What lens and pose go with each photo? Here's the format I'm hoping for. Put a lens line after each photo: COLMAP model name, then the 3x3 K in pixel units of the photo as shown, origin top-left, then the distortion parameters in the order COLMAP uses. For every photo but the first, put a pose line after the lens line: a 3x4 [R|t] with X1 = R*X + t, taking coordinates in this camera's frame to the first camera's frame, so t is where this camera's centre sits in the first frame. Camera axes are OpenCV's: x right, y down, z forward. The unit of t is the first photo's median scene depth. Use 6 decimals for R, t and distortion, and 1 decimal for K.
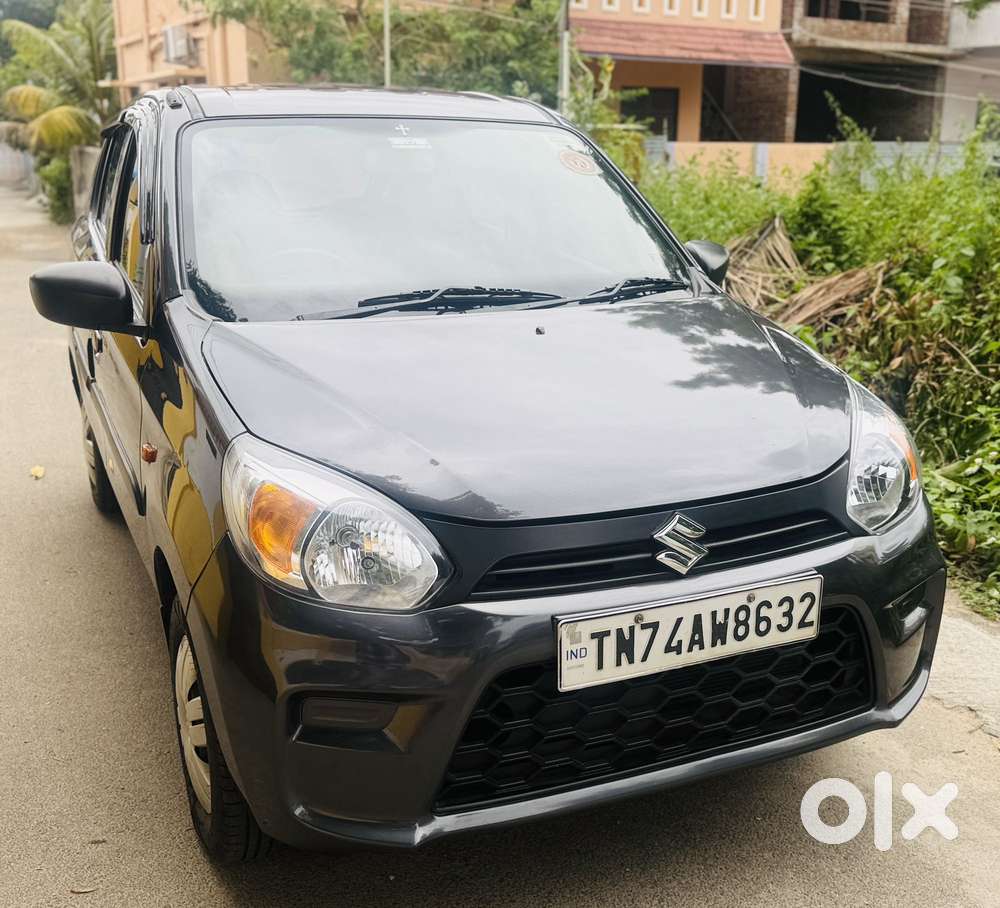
lens RADIAL K [[1154.7, 0, 559.4], [0, 1154.7, 477.2], [0, 0, 1]] dist [0.176661, -0.394139]
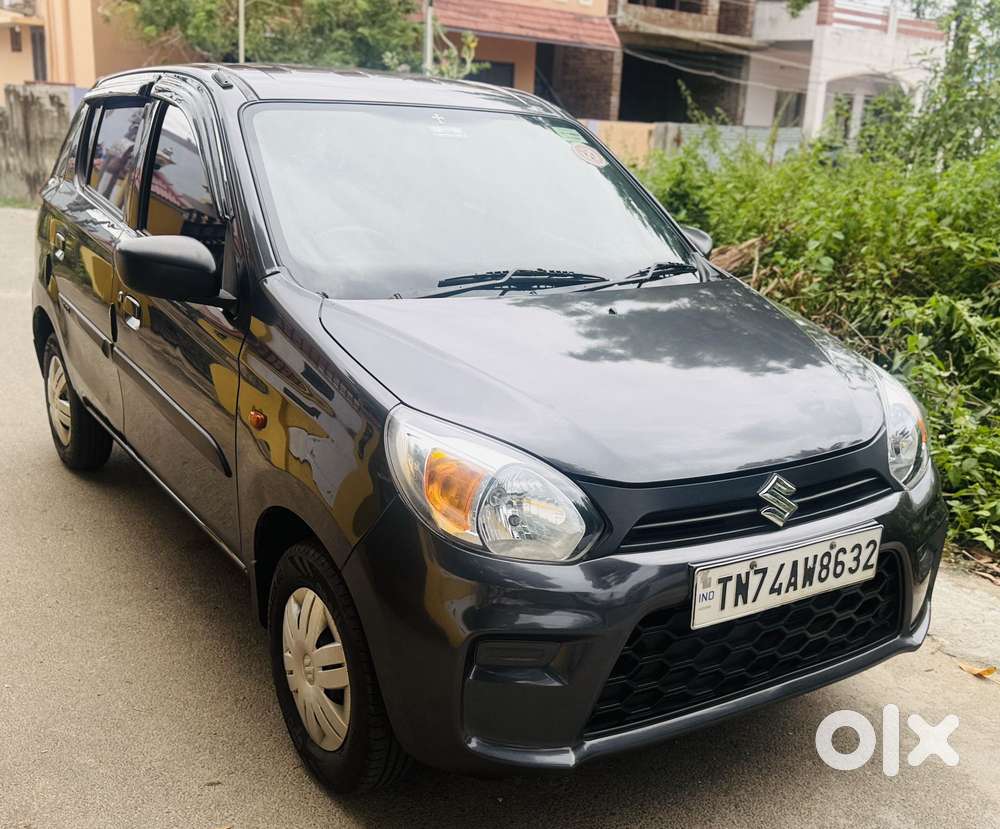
lens RADIAL K [[1092.5, 0, 560.9], [0, 1092.5, 445.4], [0, 0, 1]] dist [0.183597, -0.394364]
pose [[0.985640, -0.003327, 0.168827, -0.100422], [0.000614, 0.999870, 0.016116, -0.005314], [-0.168858, -0.015781, 0.985514, -0.018212]]
